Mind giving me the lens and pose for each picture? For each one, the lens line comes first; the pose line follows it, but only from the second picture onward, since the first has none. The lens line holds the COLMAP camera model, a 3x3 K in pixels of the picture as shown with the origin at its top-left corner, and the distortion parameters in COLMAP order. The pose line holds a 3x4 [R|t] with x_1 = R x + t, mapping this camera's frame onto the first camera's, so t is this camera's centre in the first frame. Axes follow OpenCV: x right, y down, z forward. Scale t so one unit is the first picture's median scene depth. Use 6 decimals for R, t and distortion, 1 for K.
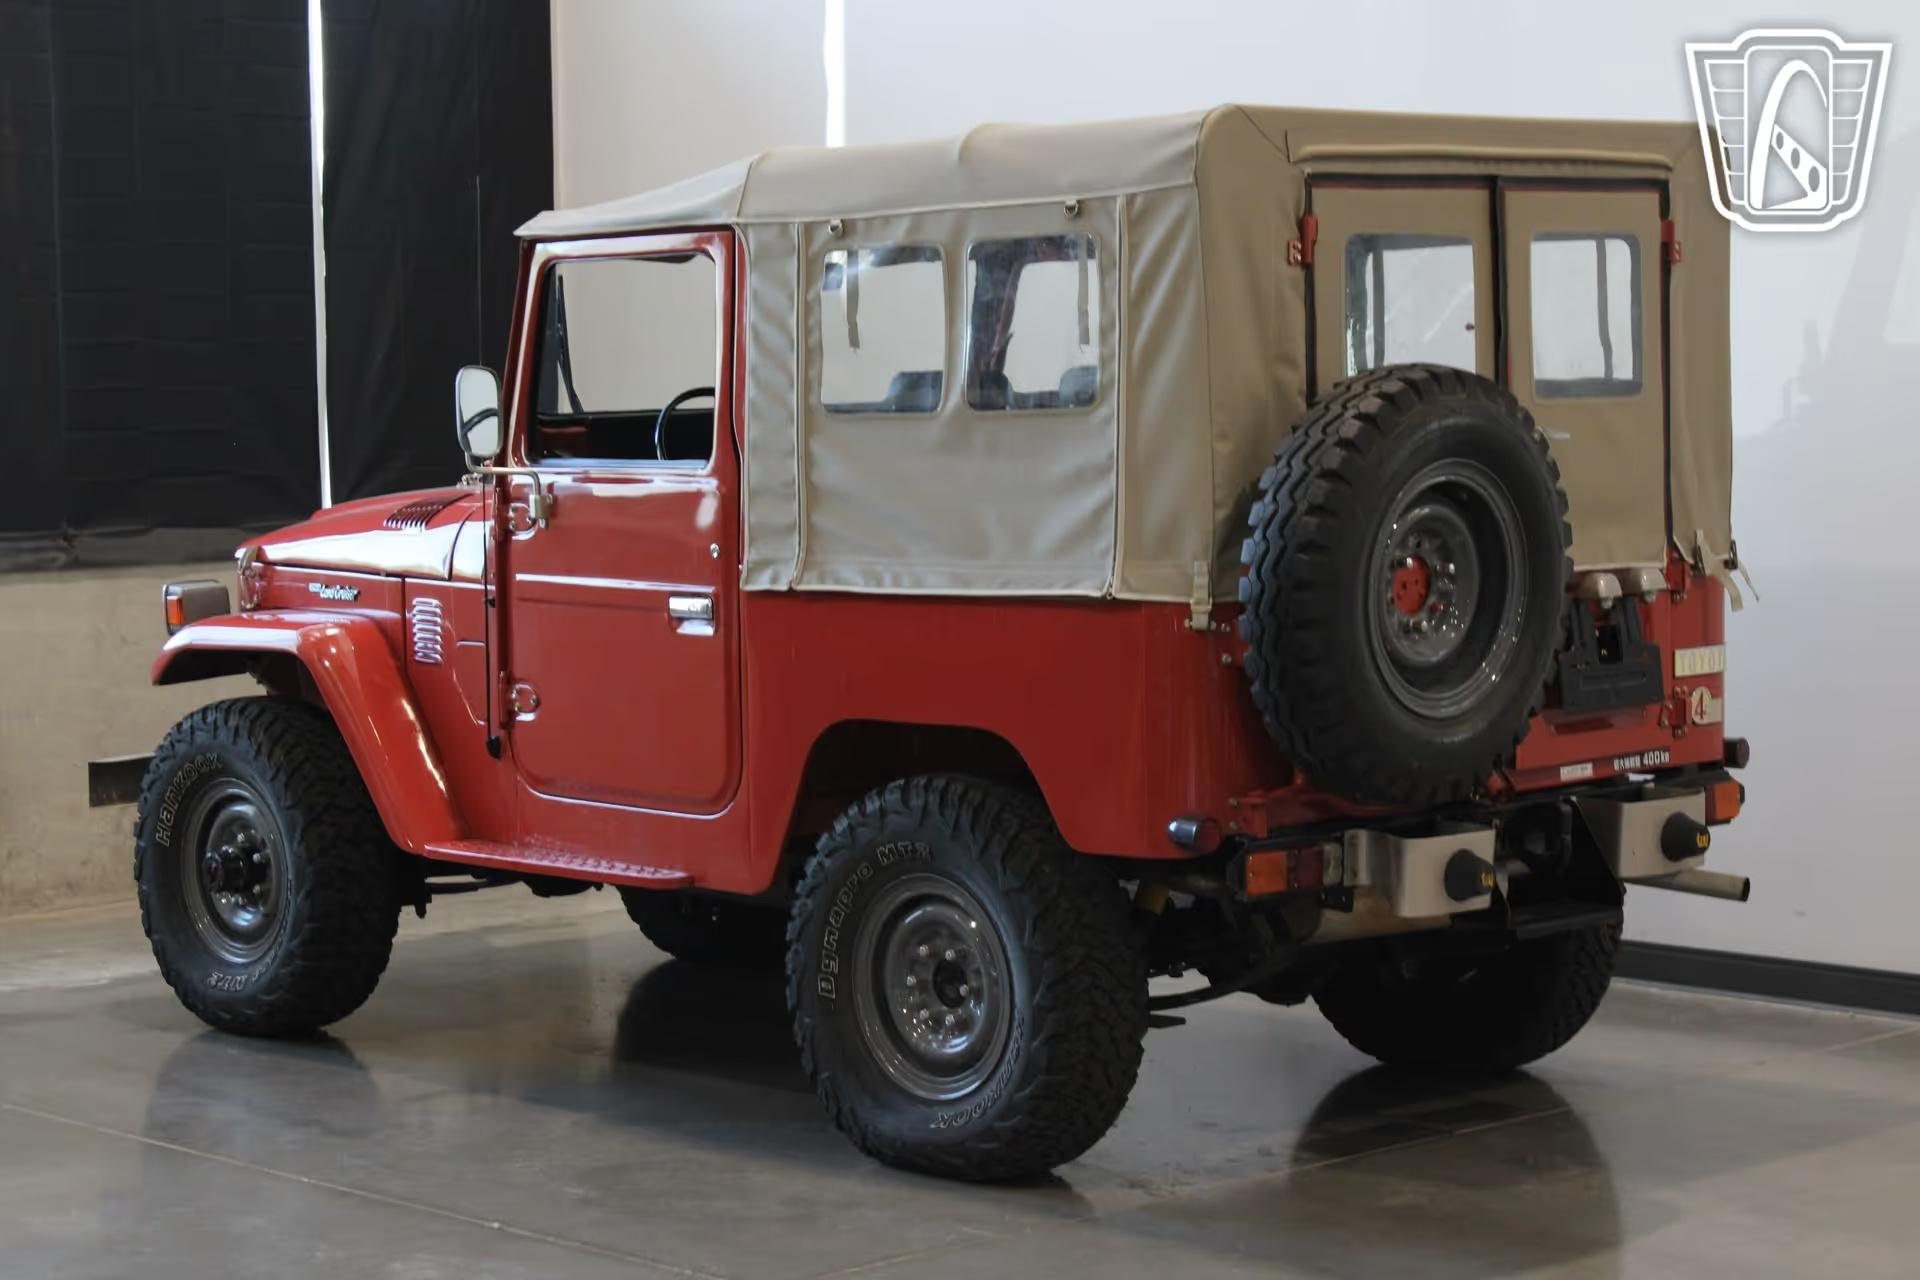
lens RADIAL K [[4029.1, 0, 955.5], [0, 4029.1, 632.0], [0, 0, 1]] dist [0.027585, 0.000000]
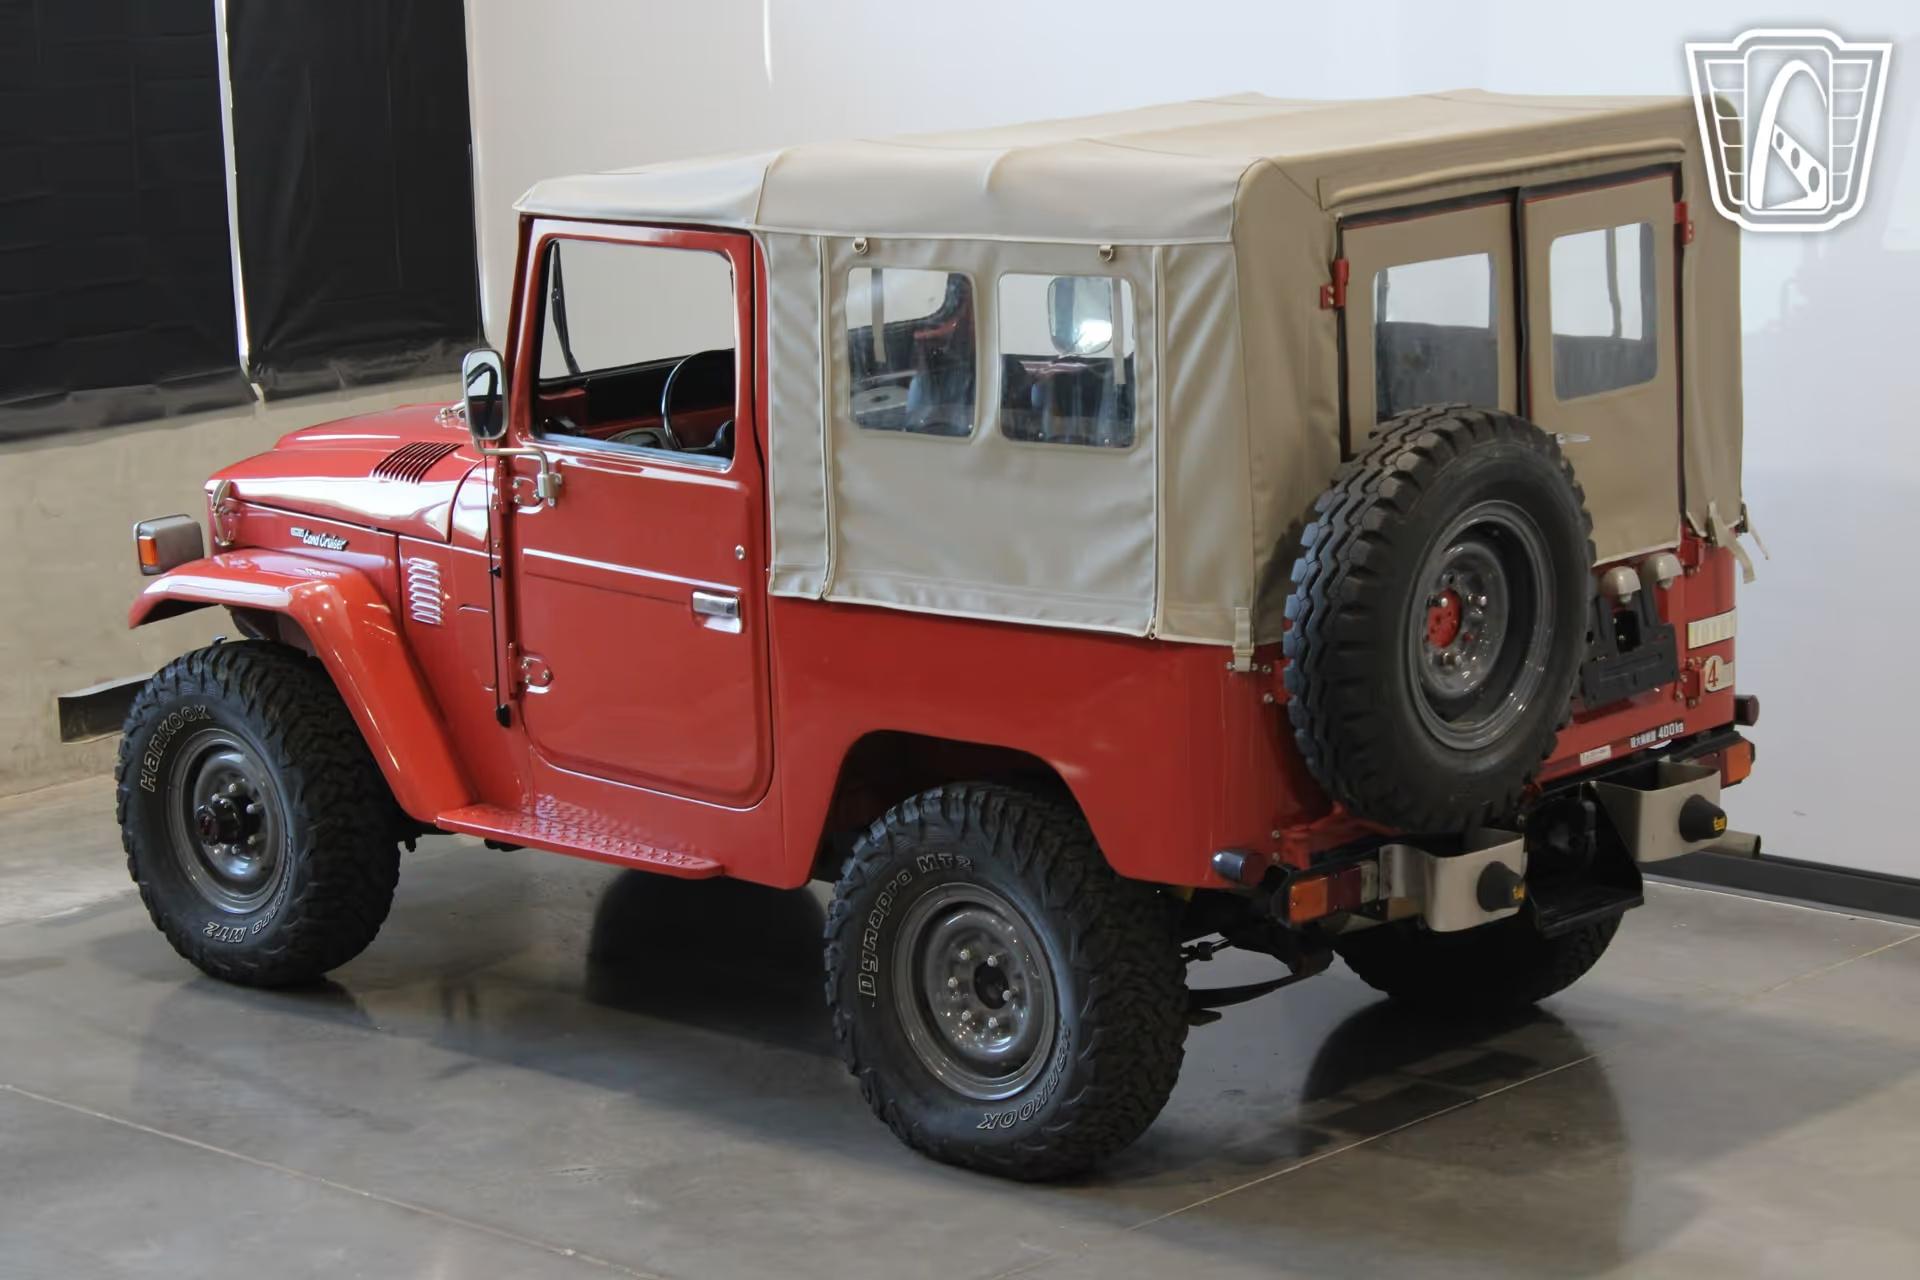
lens RADIAL K [[4649.8, 0, 950.4], [0, 4649.8, 646.3], [0, 0, 1]] dist [0.087401, 0.000000]
pose [[0.998781, -0.027274, 0.041130, -0.057136], [0.022277, 0.992835, 0.117399, -0.135454], [-0.044037, -0.116339, 0.992233, -0.160600]]
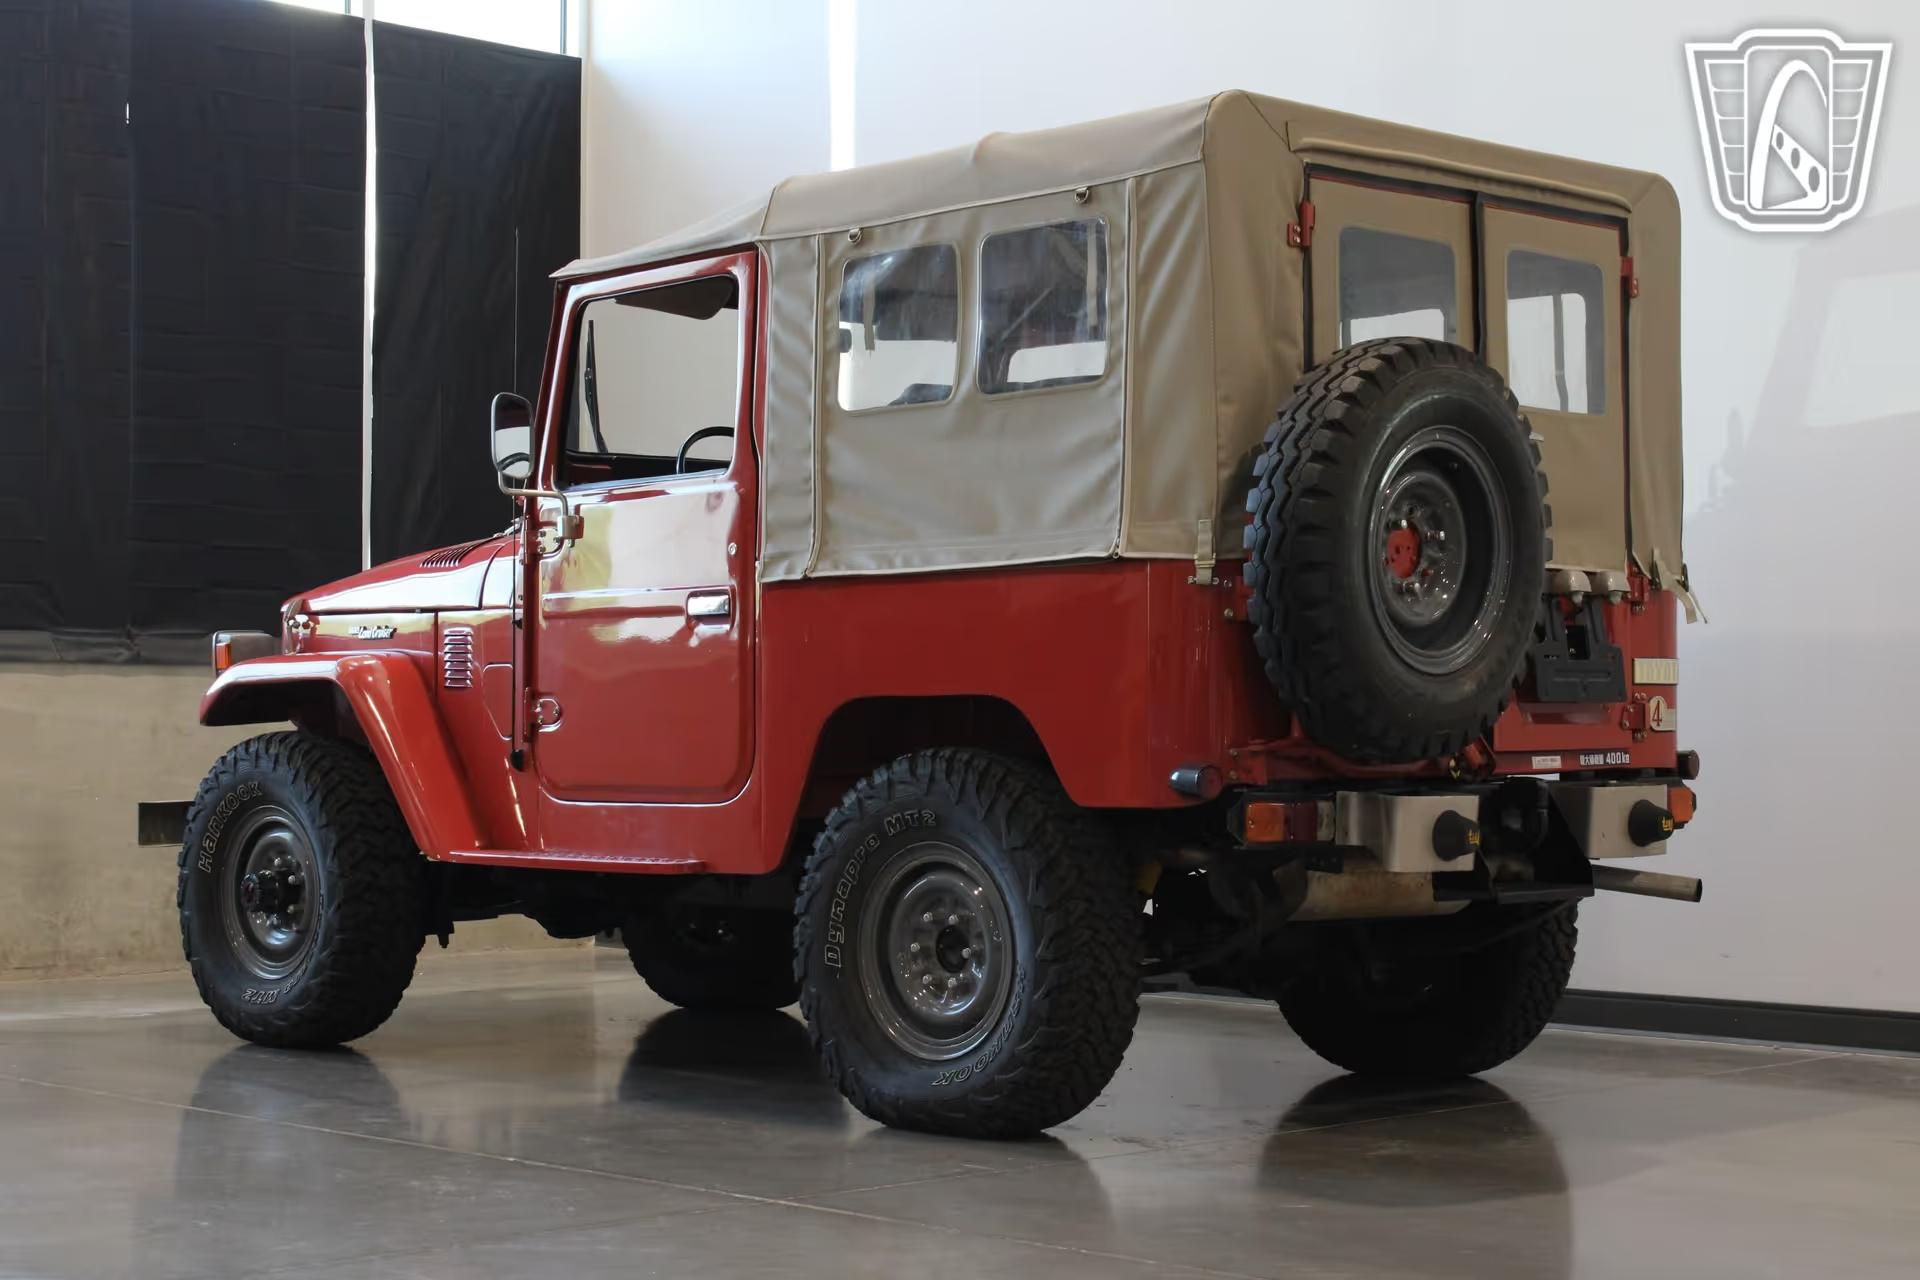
lens RADIAL K [[3350.9, 0, 973.2], [0, 3350.9, 648.0], [0, 0, 1]] dist [-0.027013, 0.000000]
pose [[0.999613, 0.015878, 0.022833, -0.016729], [-0.013746, 0.995786, -0.090666, 0.086798], [-0.024176, 0.090318, 0.995620, 0.128359]]
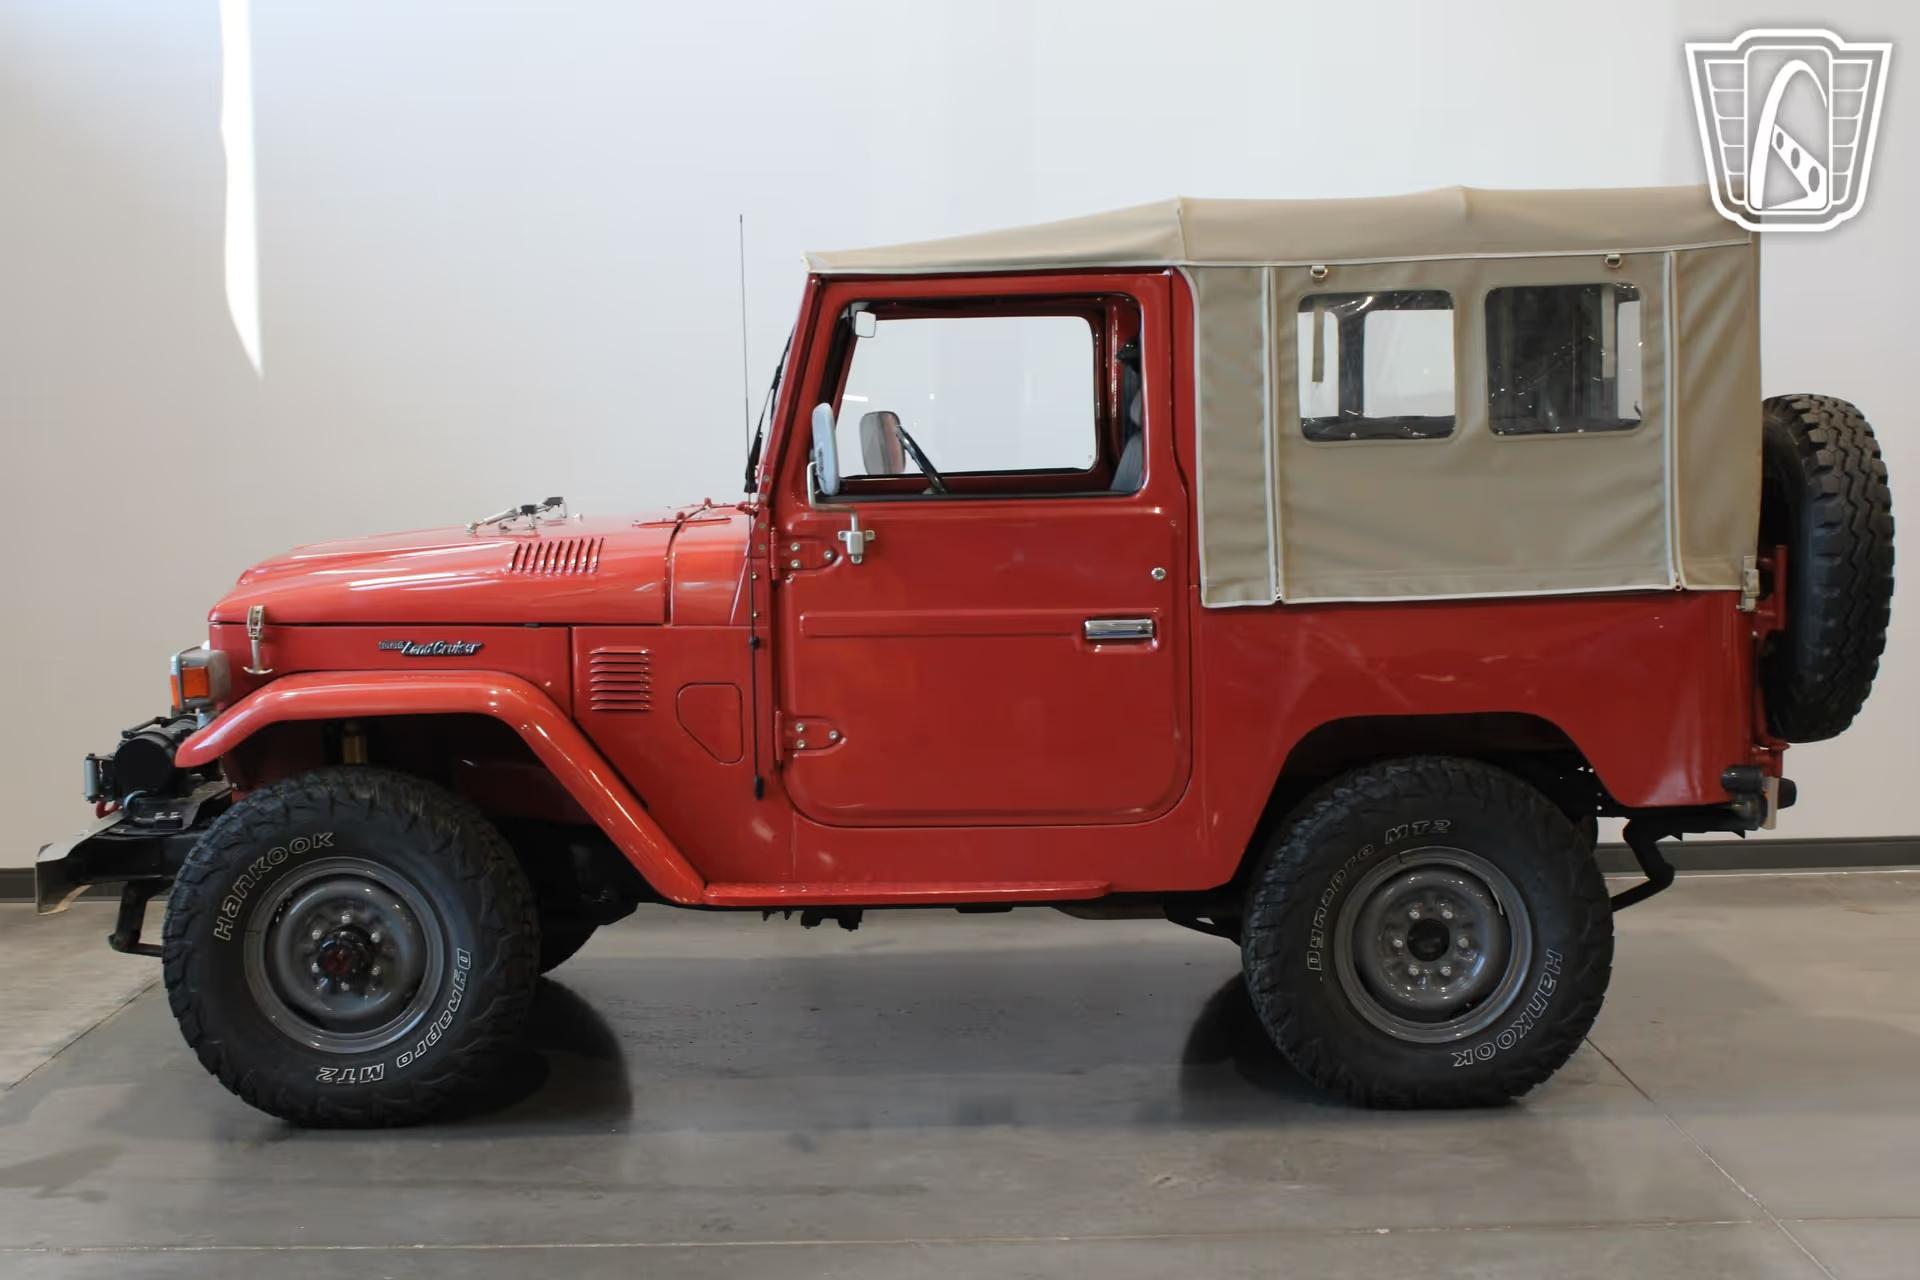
lens RADIAL K [[2637.8, 0, 959.2], [0, 2637.8, 642.3], [0, 0, 1]] dist [-0.055804, 0.000000]
pose [[0.681012, -0.066119, 0.729281, -0.620255], [0.059638, 0.997615, 0.034756, -0.030161], [-0.729840, 0.019824, 0.683331, 0.577973]]
